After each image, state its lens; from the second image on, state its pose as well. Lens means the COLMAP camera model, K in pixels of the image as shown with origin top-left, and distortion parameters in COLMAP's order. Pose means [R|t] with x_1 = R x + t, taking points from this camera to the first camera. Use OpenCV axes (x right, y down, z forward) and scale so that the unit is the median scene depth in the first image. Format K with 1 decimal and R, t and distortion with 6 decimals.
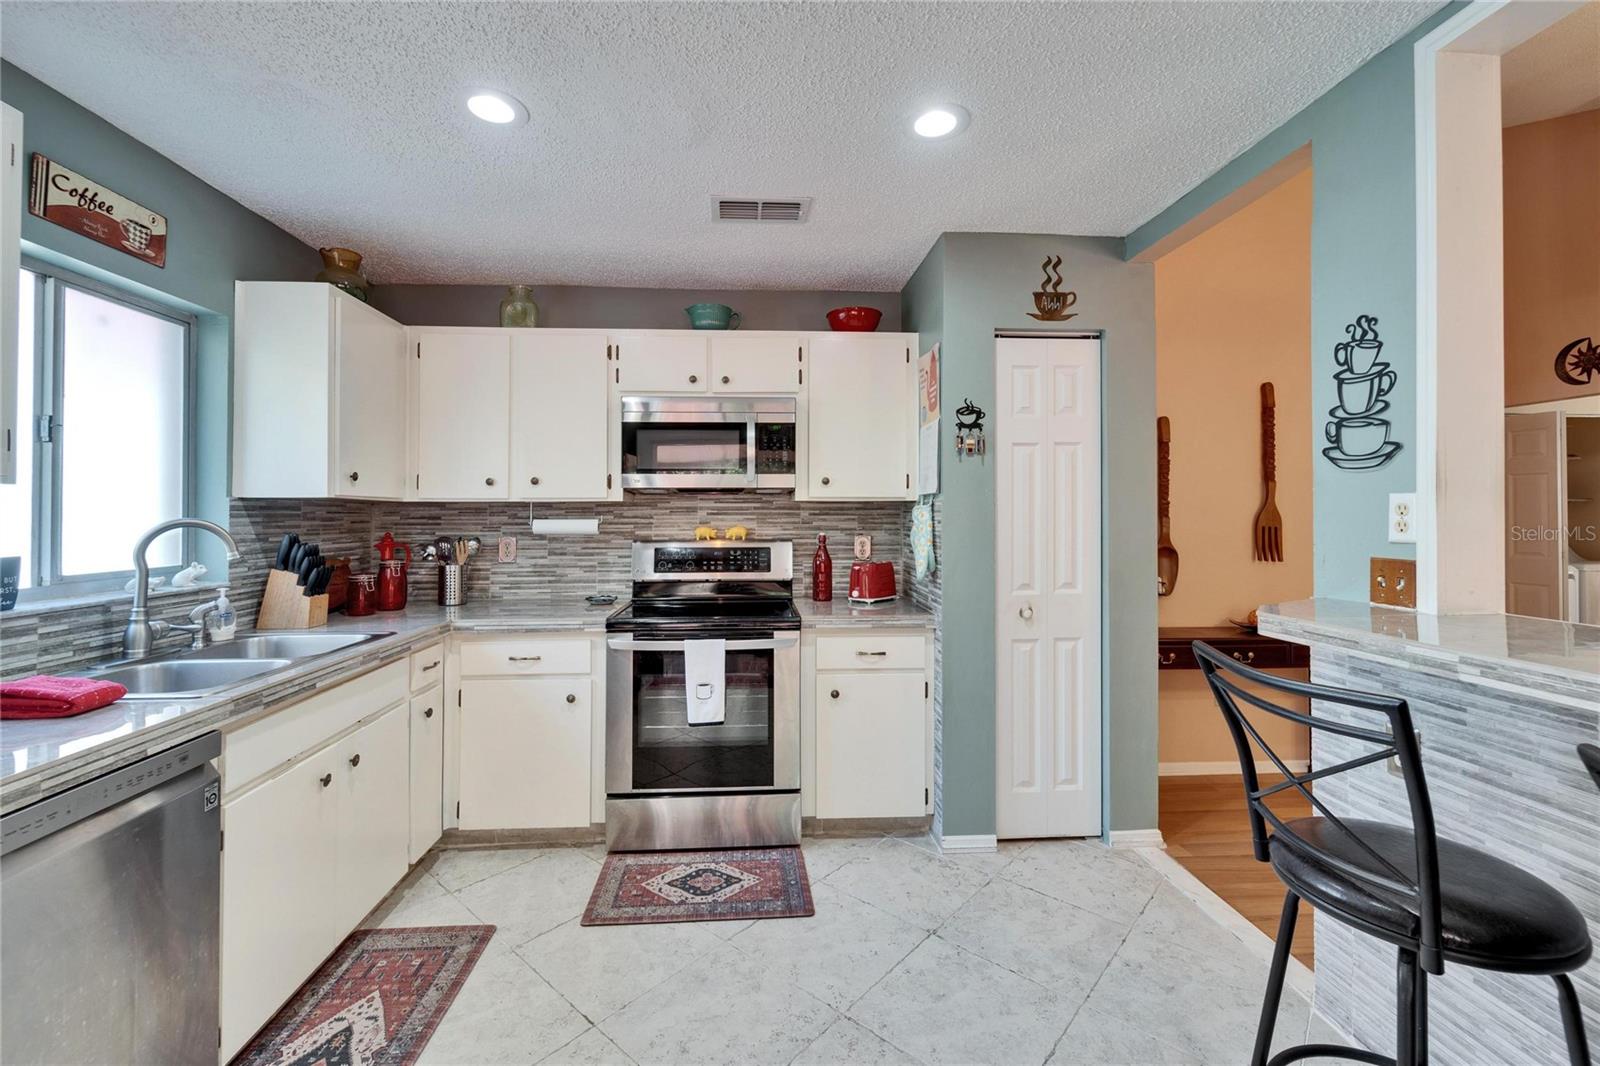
lens RADIAL K [[657.5, 0, 792.4], [0, 657.5, 507.9], [0, 0, 1]] dist [0.005919, -0.002270]
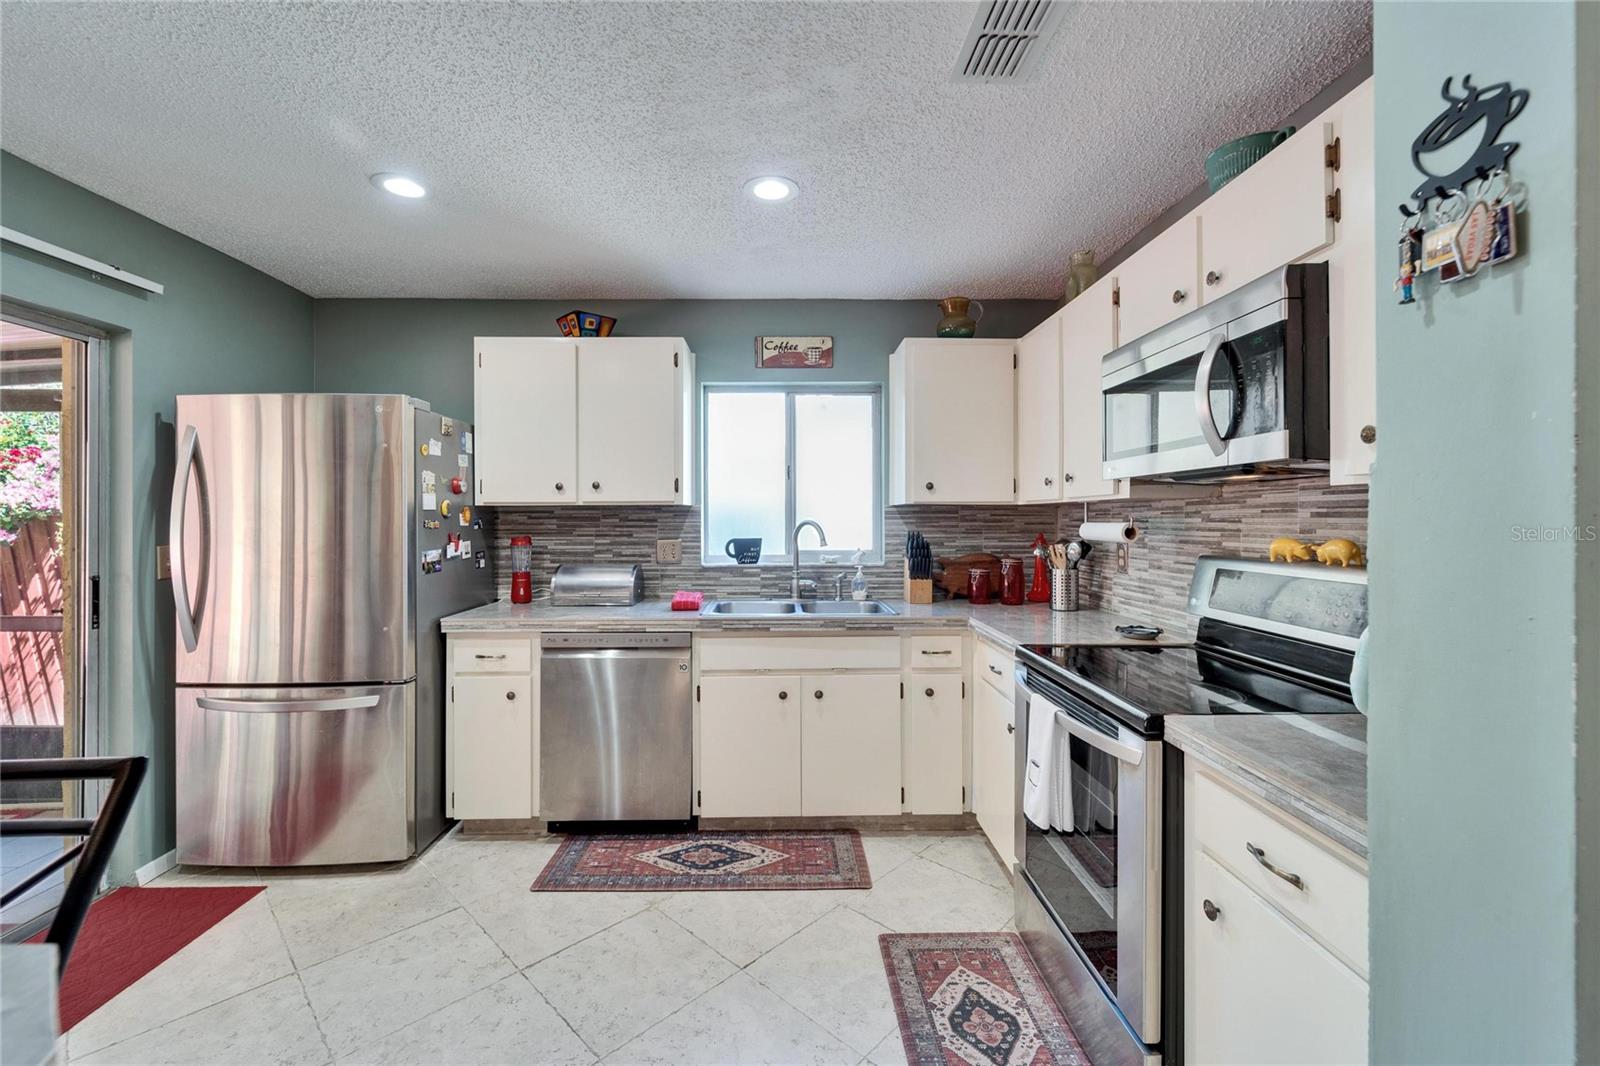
lens RADIAL K [[657.5, 0, 788.0], [0, 657.5, 518.8], [0, 0, 1]] dist [0.005919, -0.002270]
pose [[-0.035967, 0.002618, -0.999350, 0.606362], [0.012496, 0.999920, 0.002170, 0.007901], [0.999275, -0.012409, -0.035997, 0.830165]]
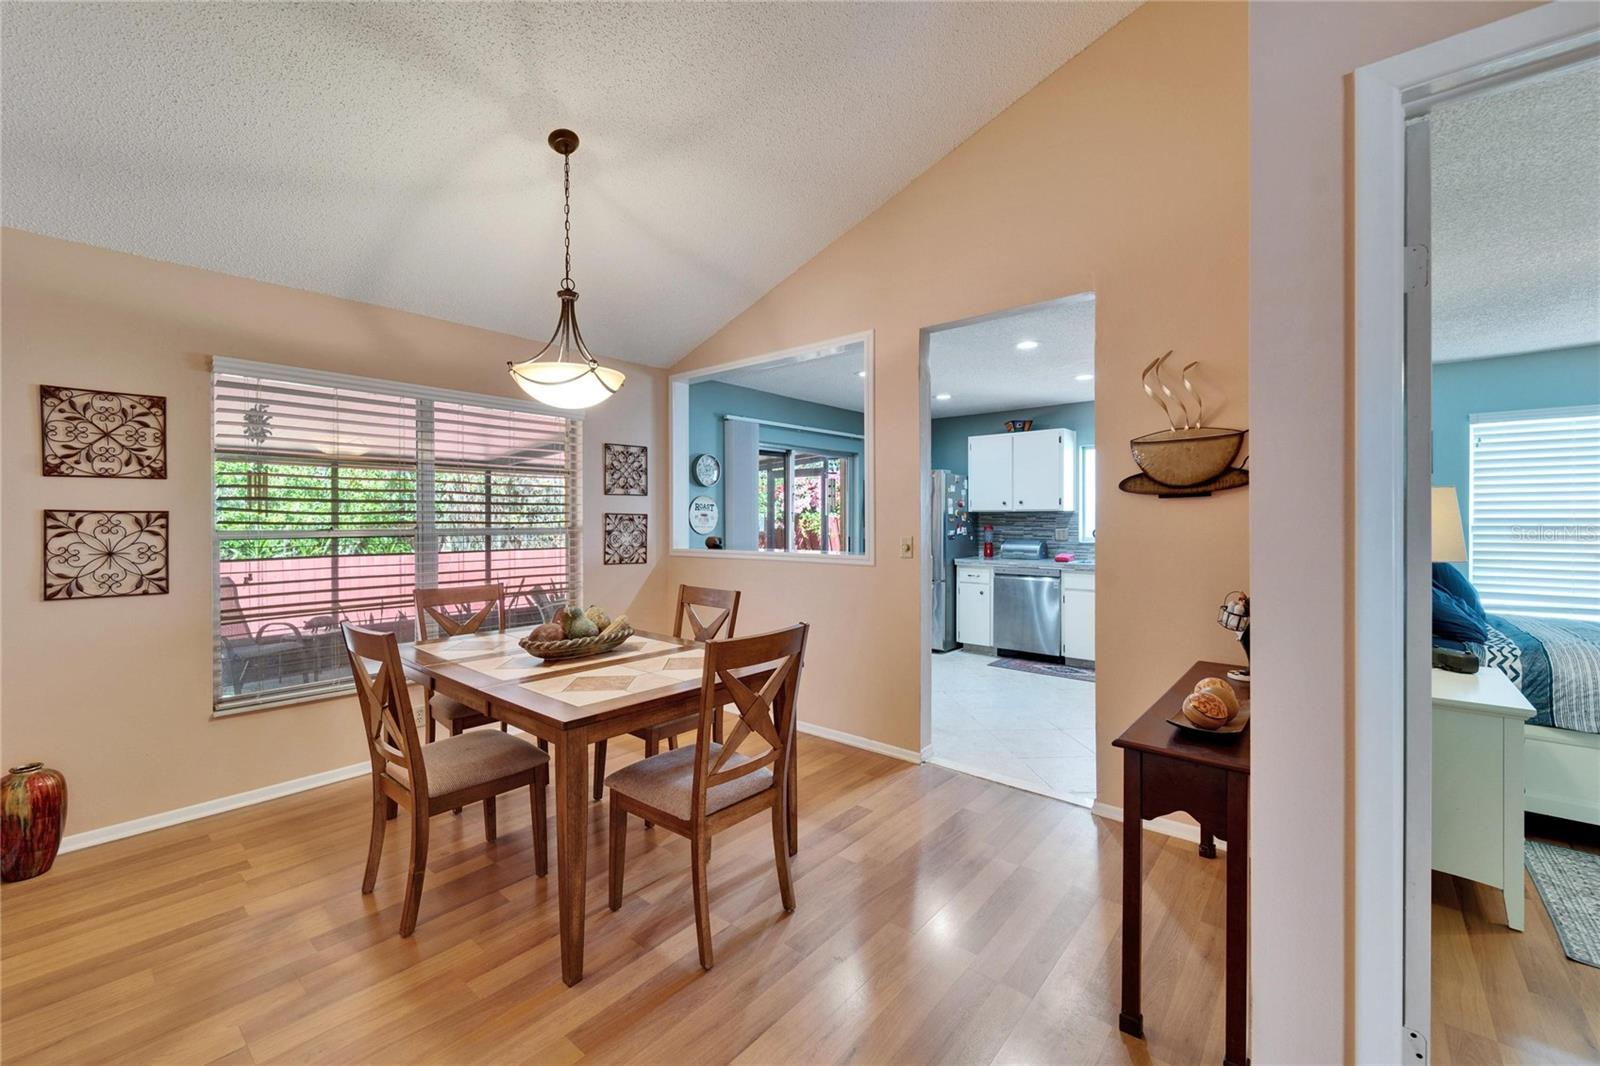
lens RADIAL K [[657.5, 0, 794.0], [0, 657.5, 521.8], [0, 0, 1]] dist [0.005919, -0.002270]
pose [[-0.686662, 0.006210, -0.726950, 1.954619], [0.010543, 0.999943, -0.001417, 0.016731], [0.726900, -0.008637, -0.686689, 1.590658]]
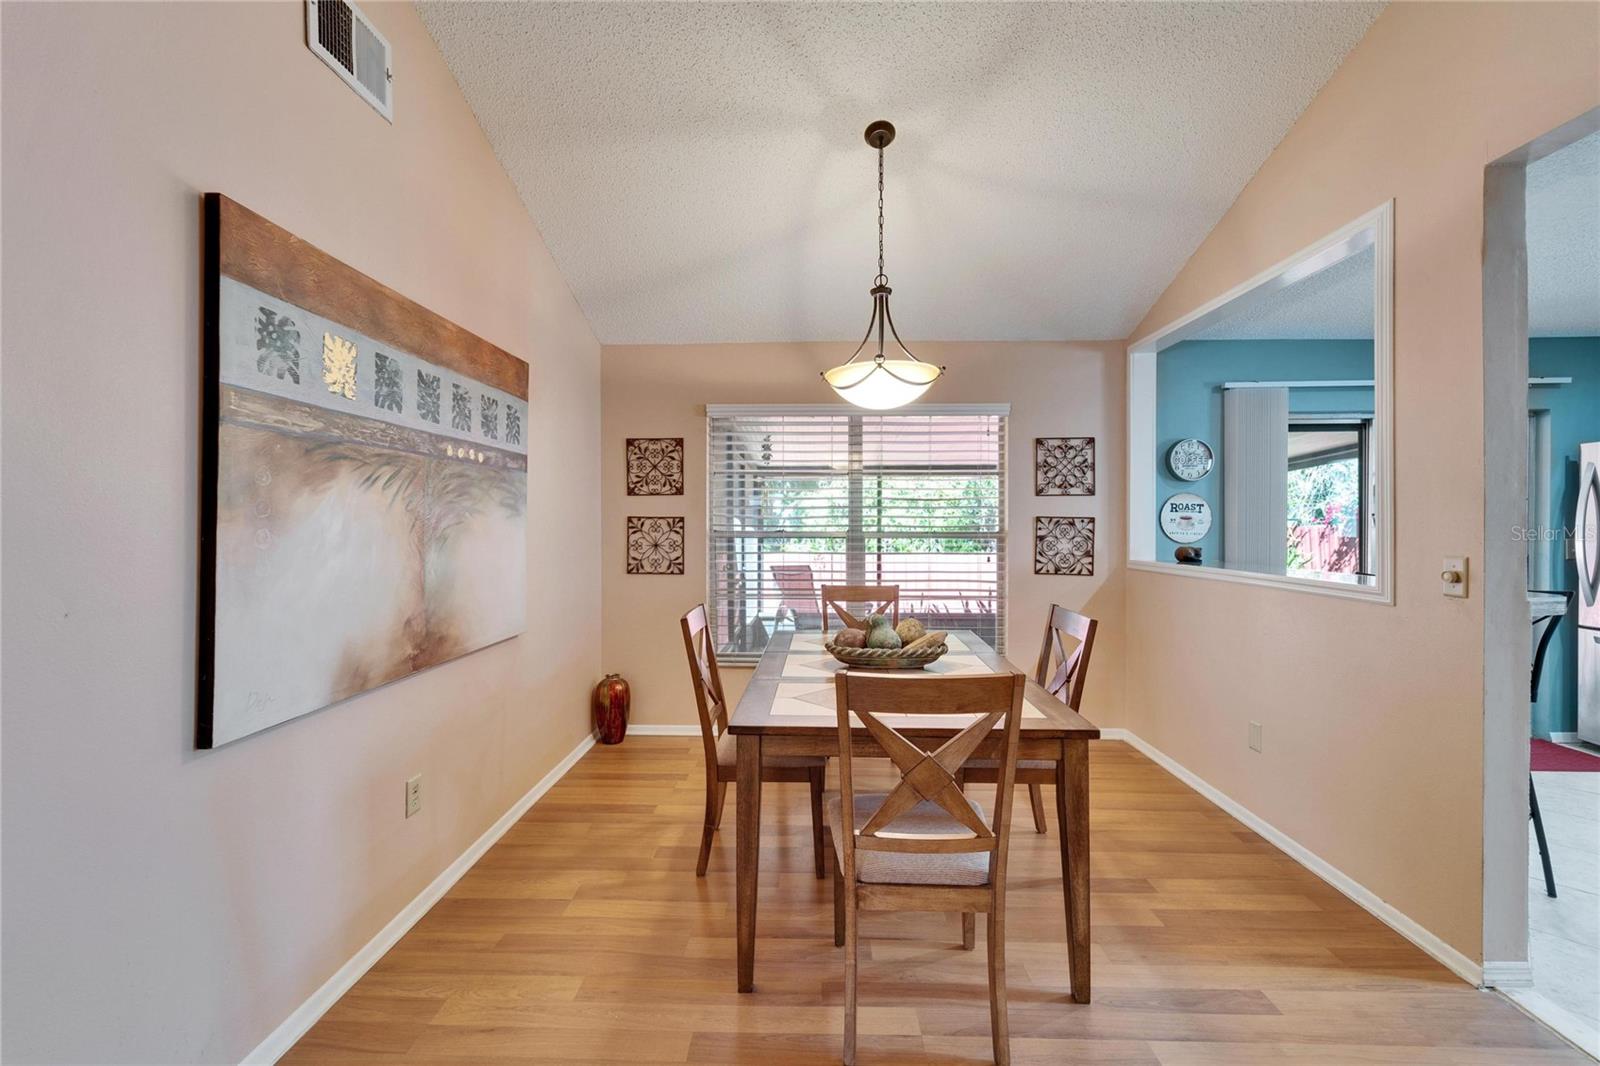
lens RADIAL K [[657.5, 0, 791.6], [0, 657.5, 524.5], [0, 0, 1]] dist [0.005919, -0.002270]
pose [[-0.996480, 0.000958, 0.083827, 1.423393], [0.000432, 0.999980, -0.006295, 0.014140], [-0.083832, -0.006236, -0.996460, 1.635112]]
